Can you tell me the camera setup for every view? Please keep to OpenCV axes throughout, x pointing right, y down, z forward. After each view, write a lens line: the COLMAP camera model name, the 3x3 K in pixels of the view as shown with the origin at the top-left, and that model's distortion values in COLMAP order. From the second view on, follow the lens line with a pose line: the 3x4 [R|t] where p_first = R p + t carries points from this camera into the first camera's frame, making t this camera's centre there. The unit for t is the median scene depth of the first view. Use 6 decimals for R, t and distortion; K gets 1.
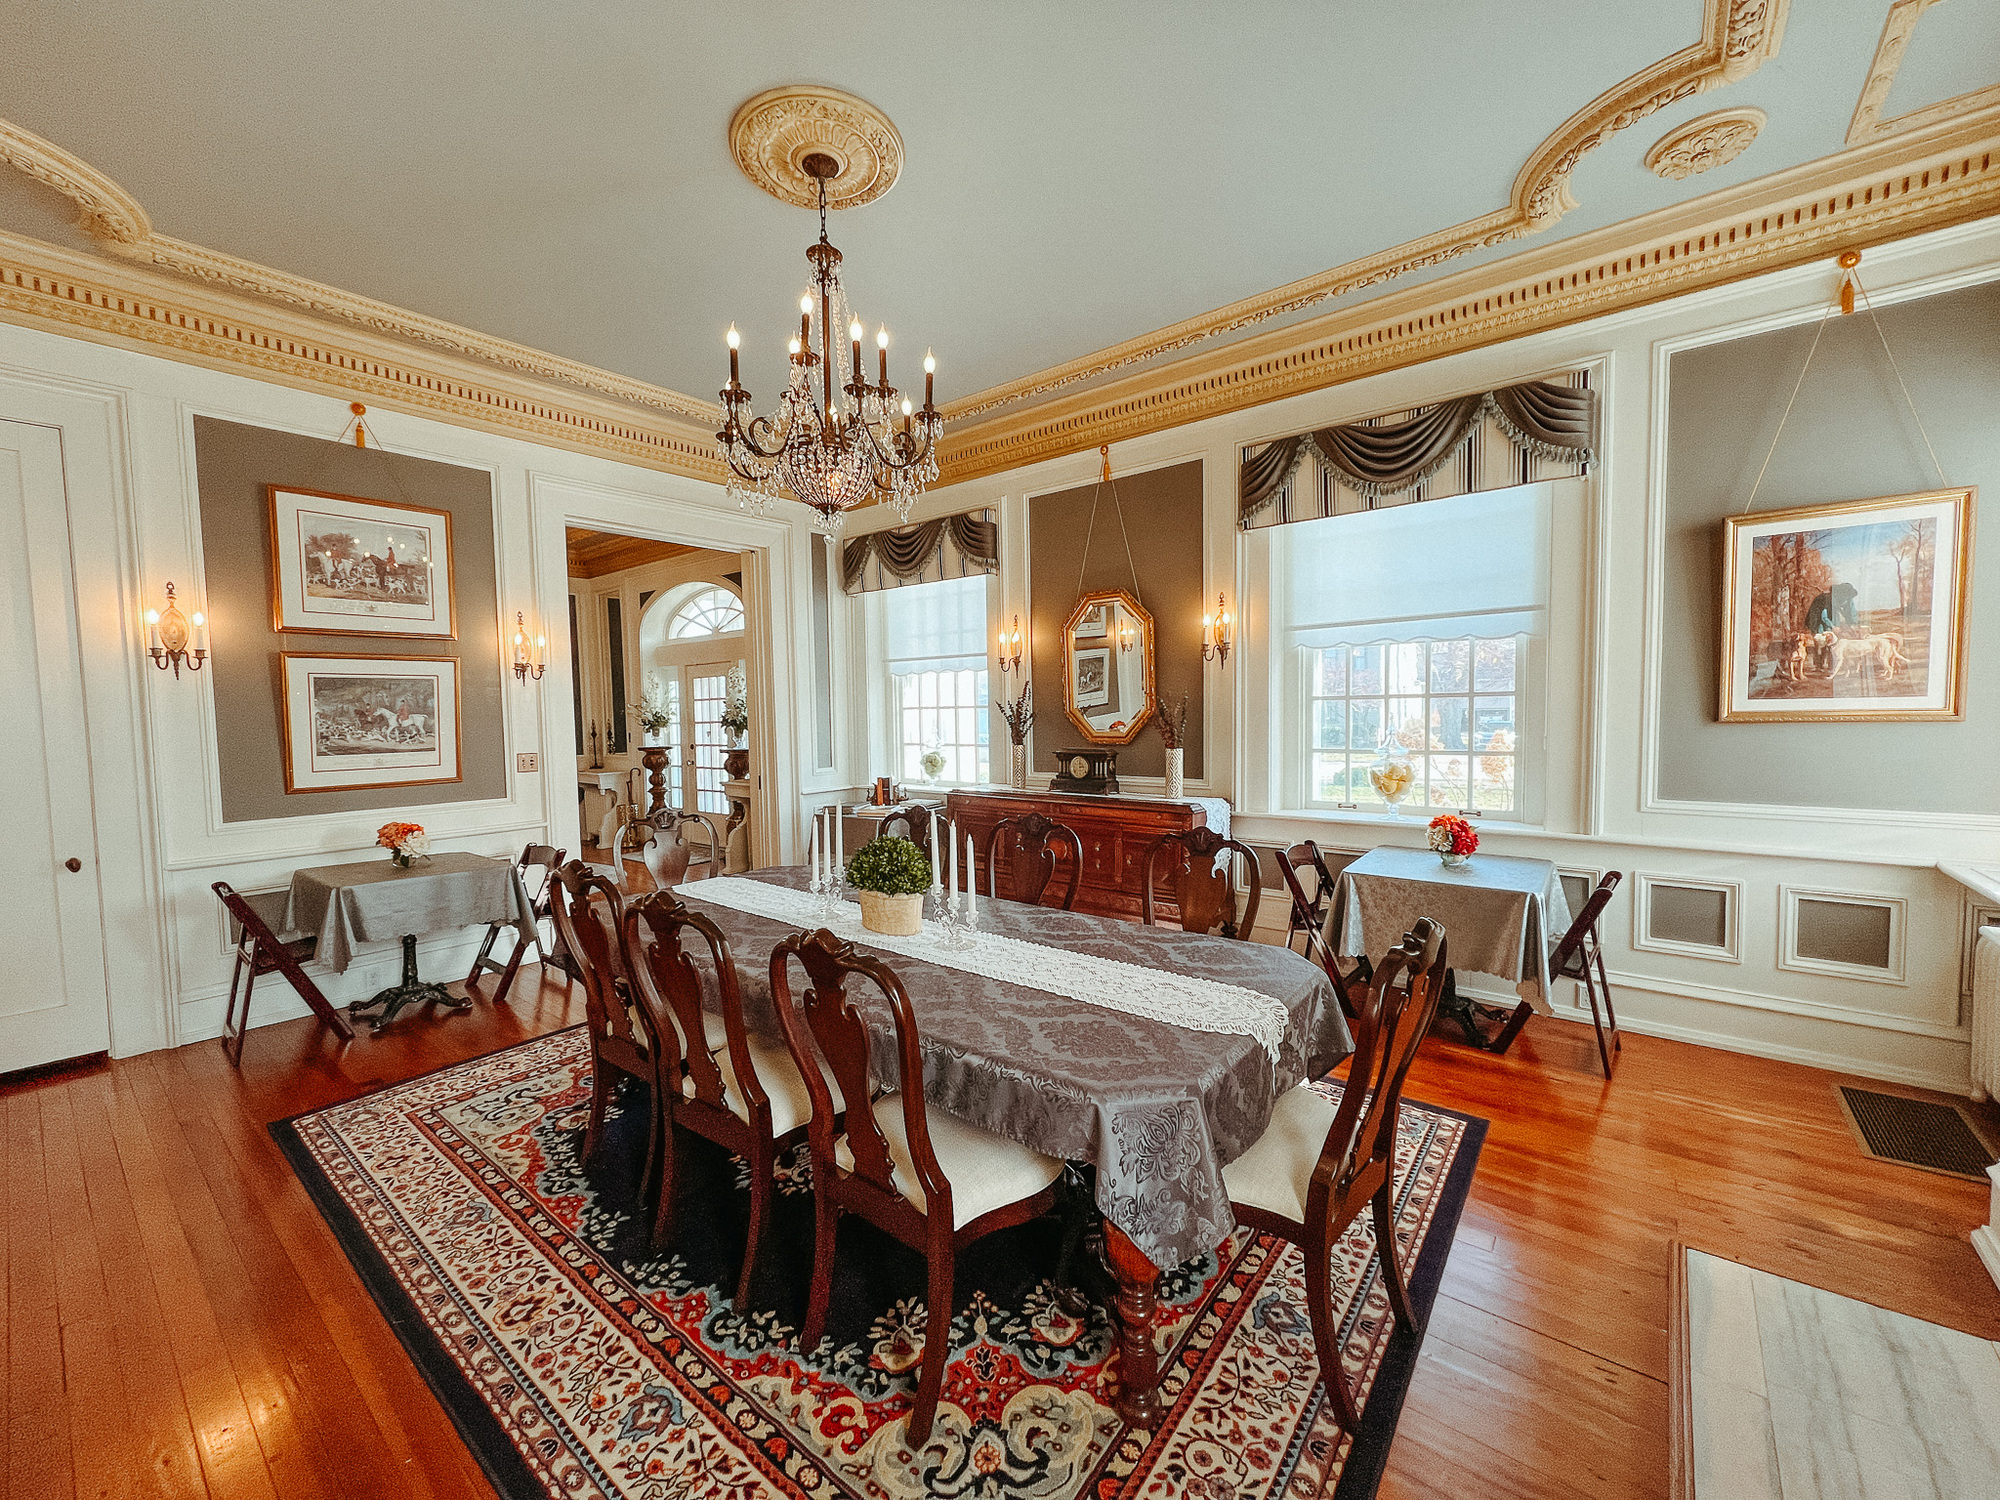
lens RADIAL K [[791.5, 0, 992.5], [0, 791.5, 748.4], [0, 0, 1]] dist [0.000934, -0.000220]
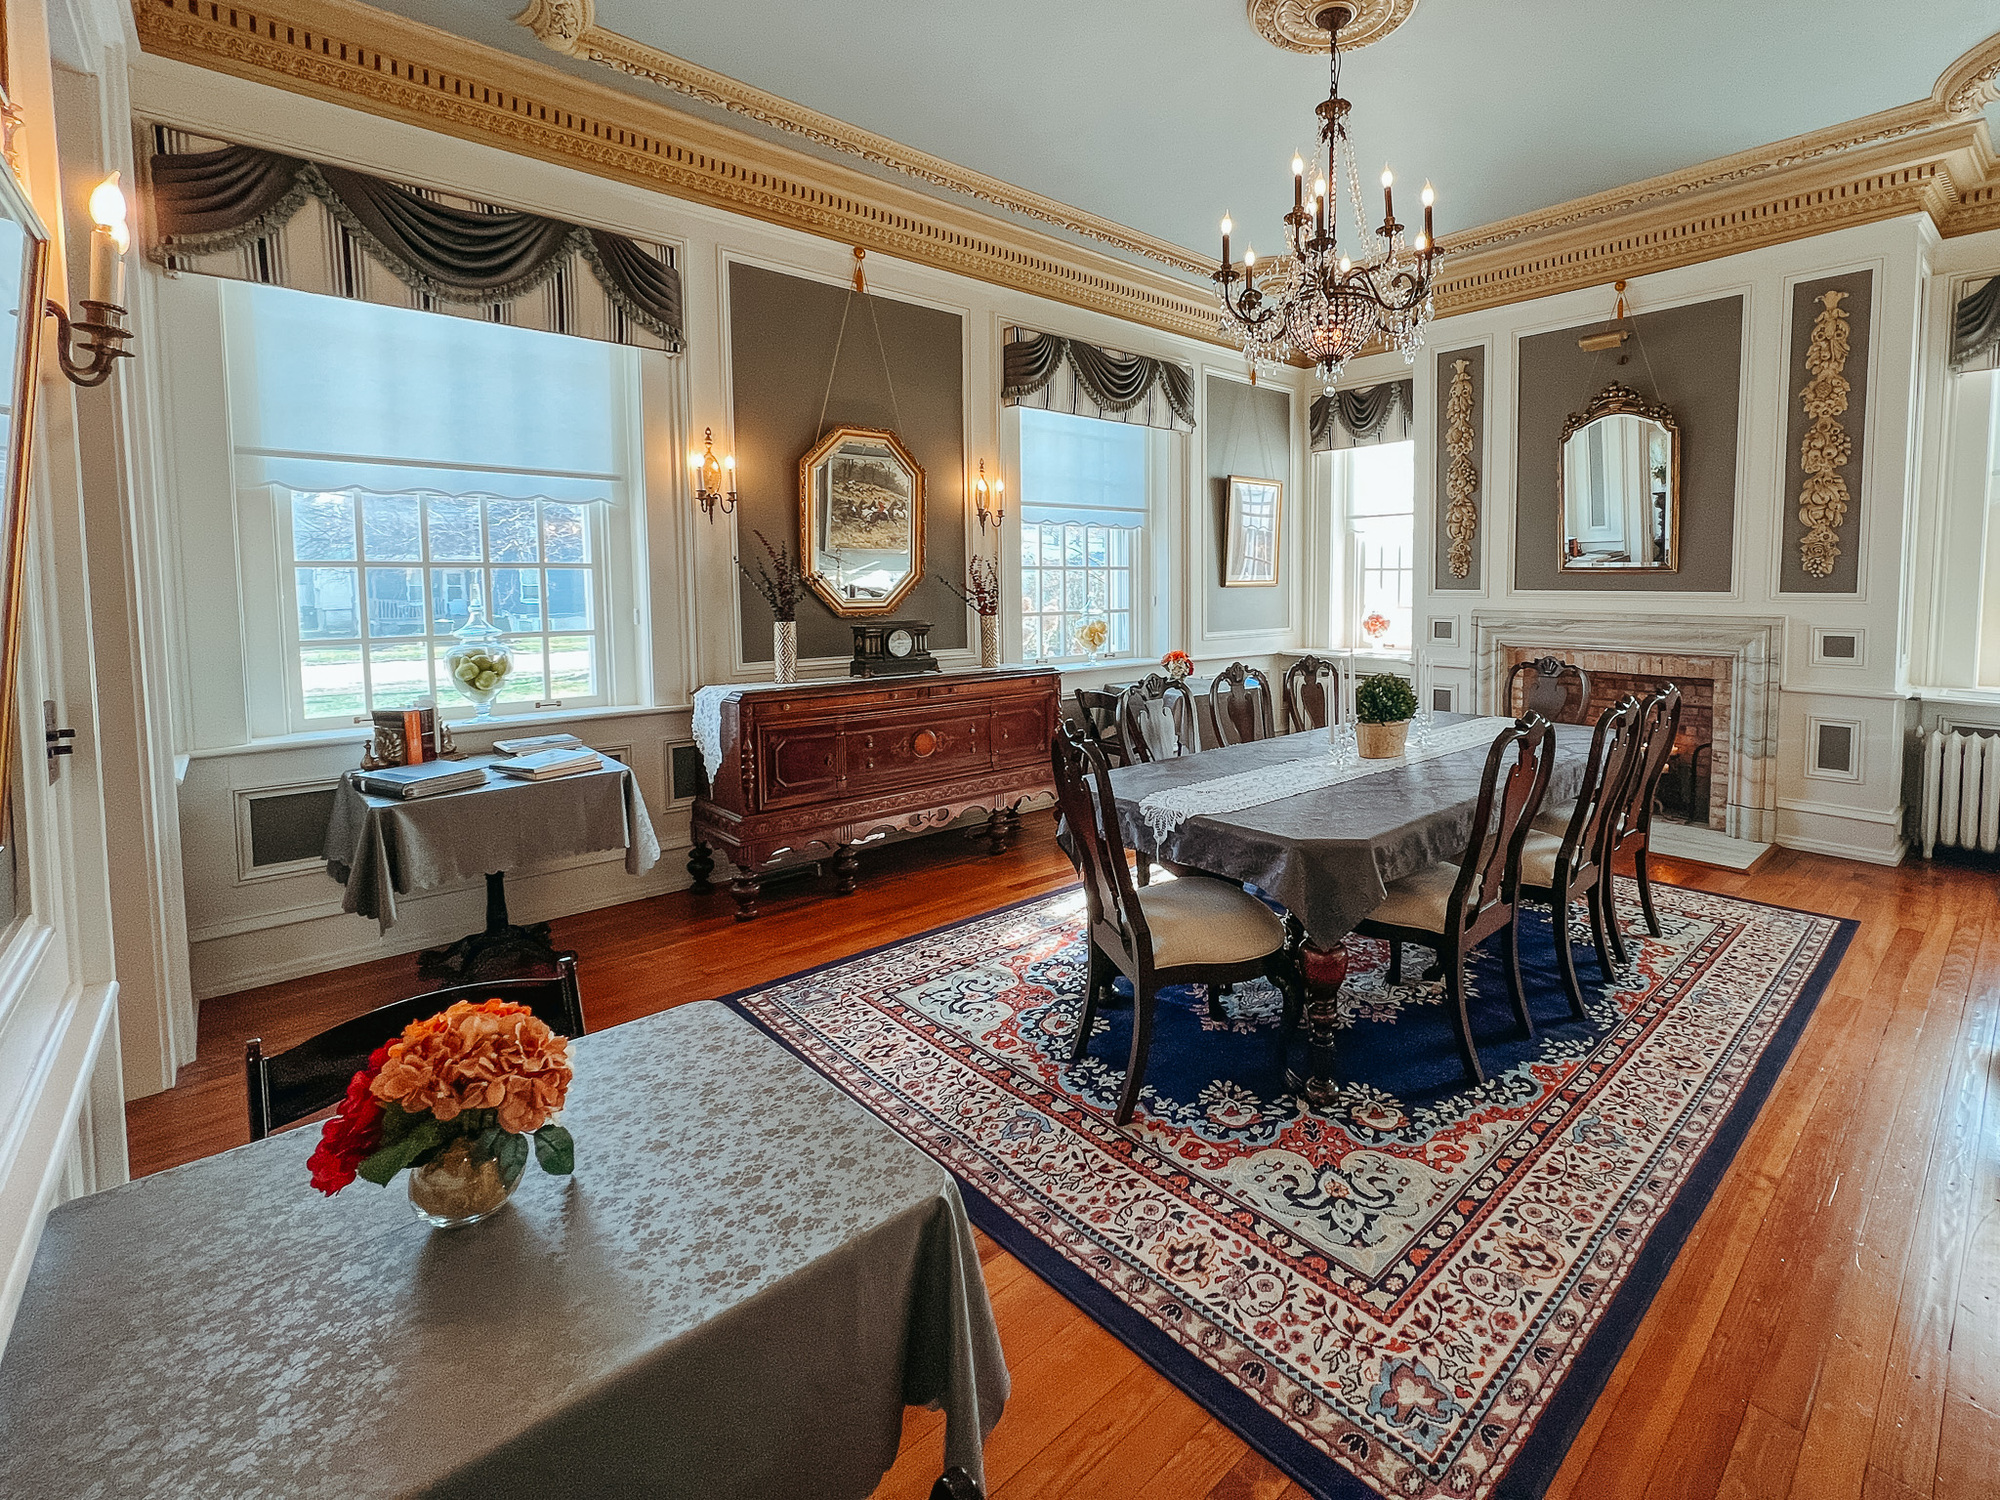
lens RADIAL K [[926.6, 0, 1118.6], [0, 926.6, 652.0], [0, 0, 1]] dist [0.004515, -0.000098]
pose [[0.108986, -0.063158, 0.992035, -1.325750], [0.047864, 0.997155, 0.058226, -0.021383], [-0.992890, 0.041137, 0.111699, 1.080160]]
